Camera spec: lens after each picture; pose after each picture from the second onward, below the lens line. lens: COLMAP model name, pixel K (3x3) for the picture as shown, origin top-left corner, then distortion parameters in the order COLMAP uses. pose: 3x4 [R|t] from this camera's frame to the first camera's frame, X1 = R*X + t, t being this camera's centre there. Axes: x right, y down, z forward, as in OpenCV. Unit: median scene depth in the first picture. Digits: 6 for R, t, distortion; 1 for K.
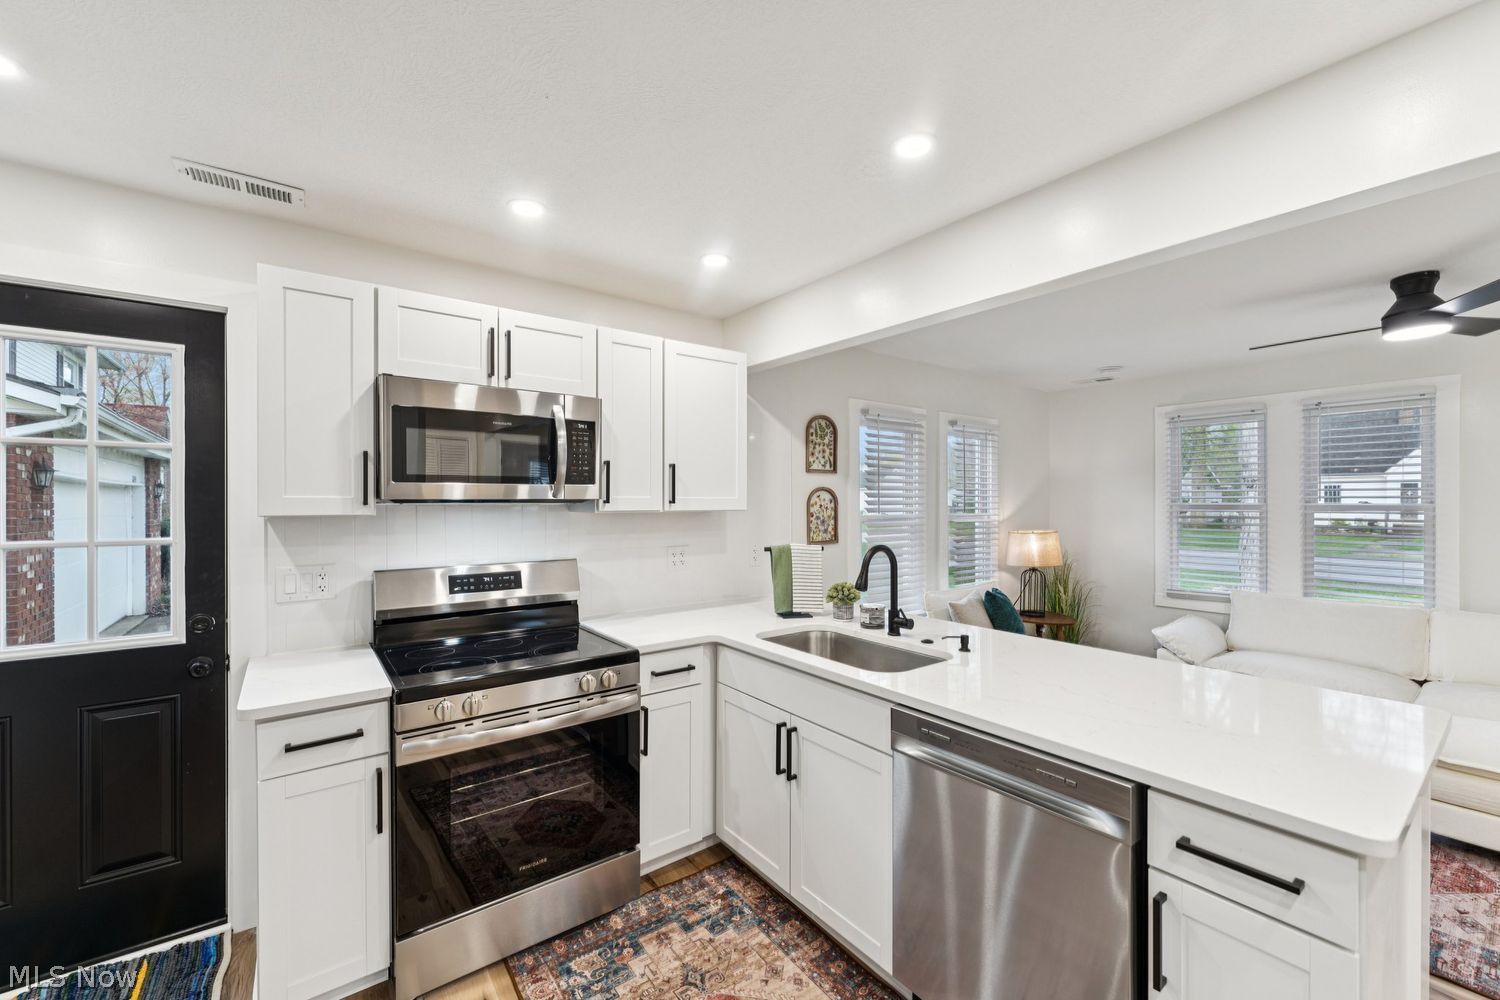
lens RADIAL K [[599.9, 0, 743.3], [0, 599.9, 504.2], [0, 0, 1]] dist [0.000499, 0.000121]
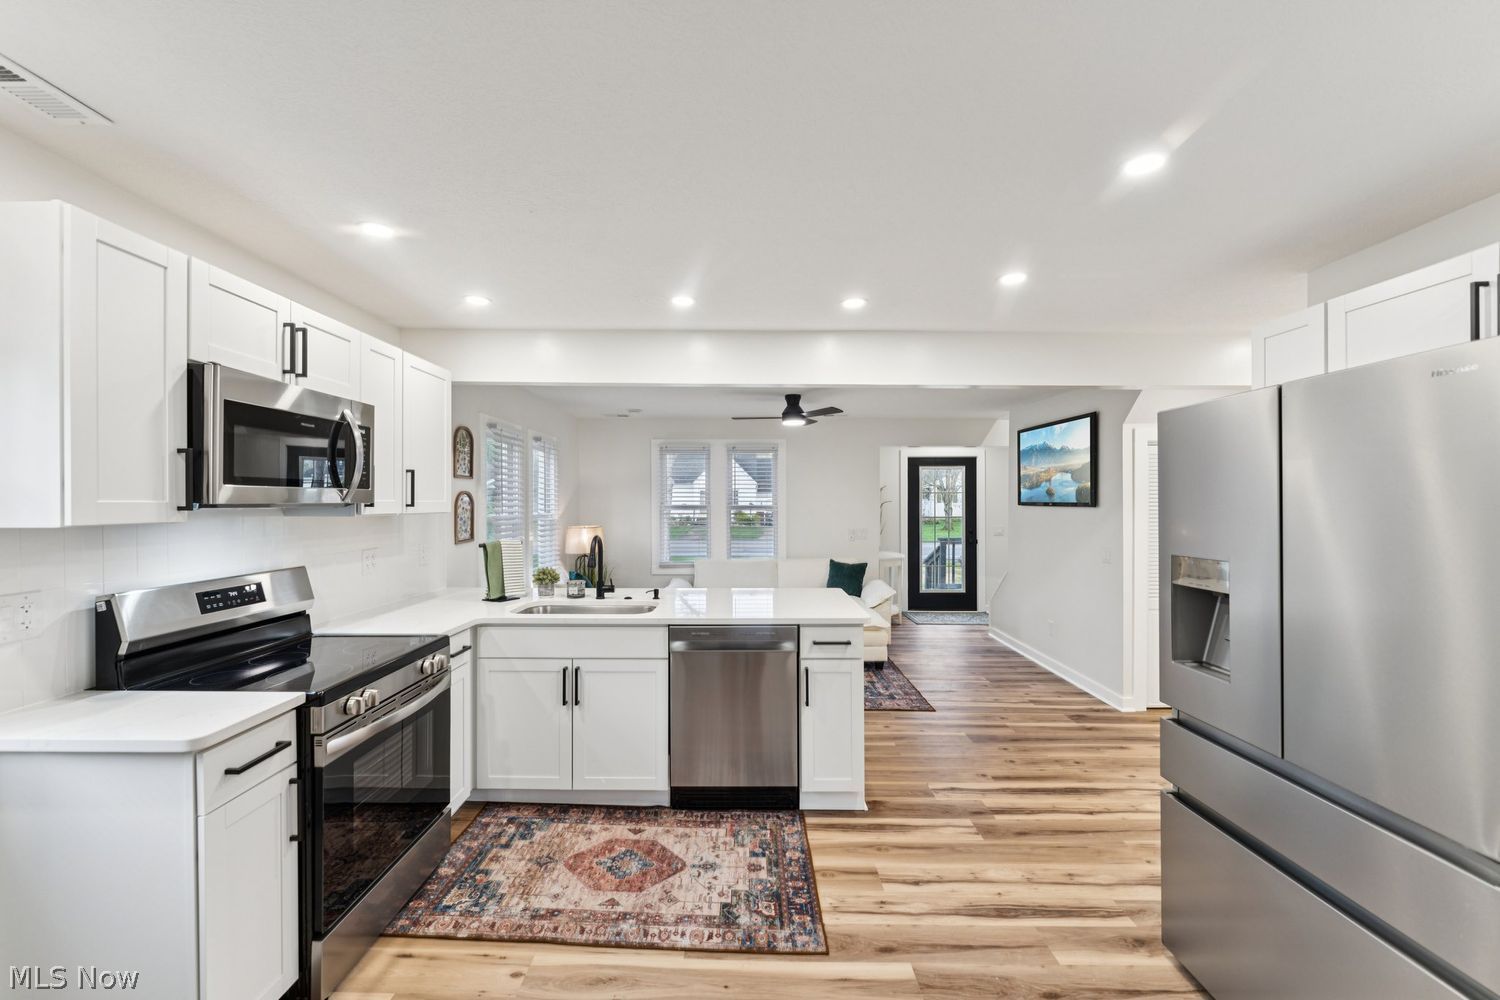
lens RADIAL K [[599.9, 0, 743.3], [0, 599.9, 504.2], [0, 0, 1]] dist [0.000499, 0.000121]
pose [[0.608324, -0.001946, 0.793686, -0.686343], [0.002863, 0.999996, 0.000257, -0.004946], [-0.793683, 0.002116, 0.608328, -0.134907]]
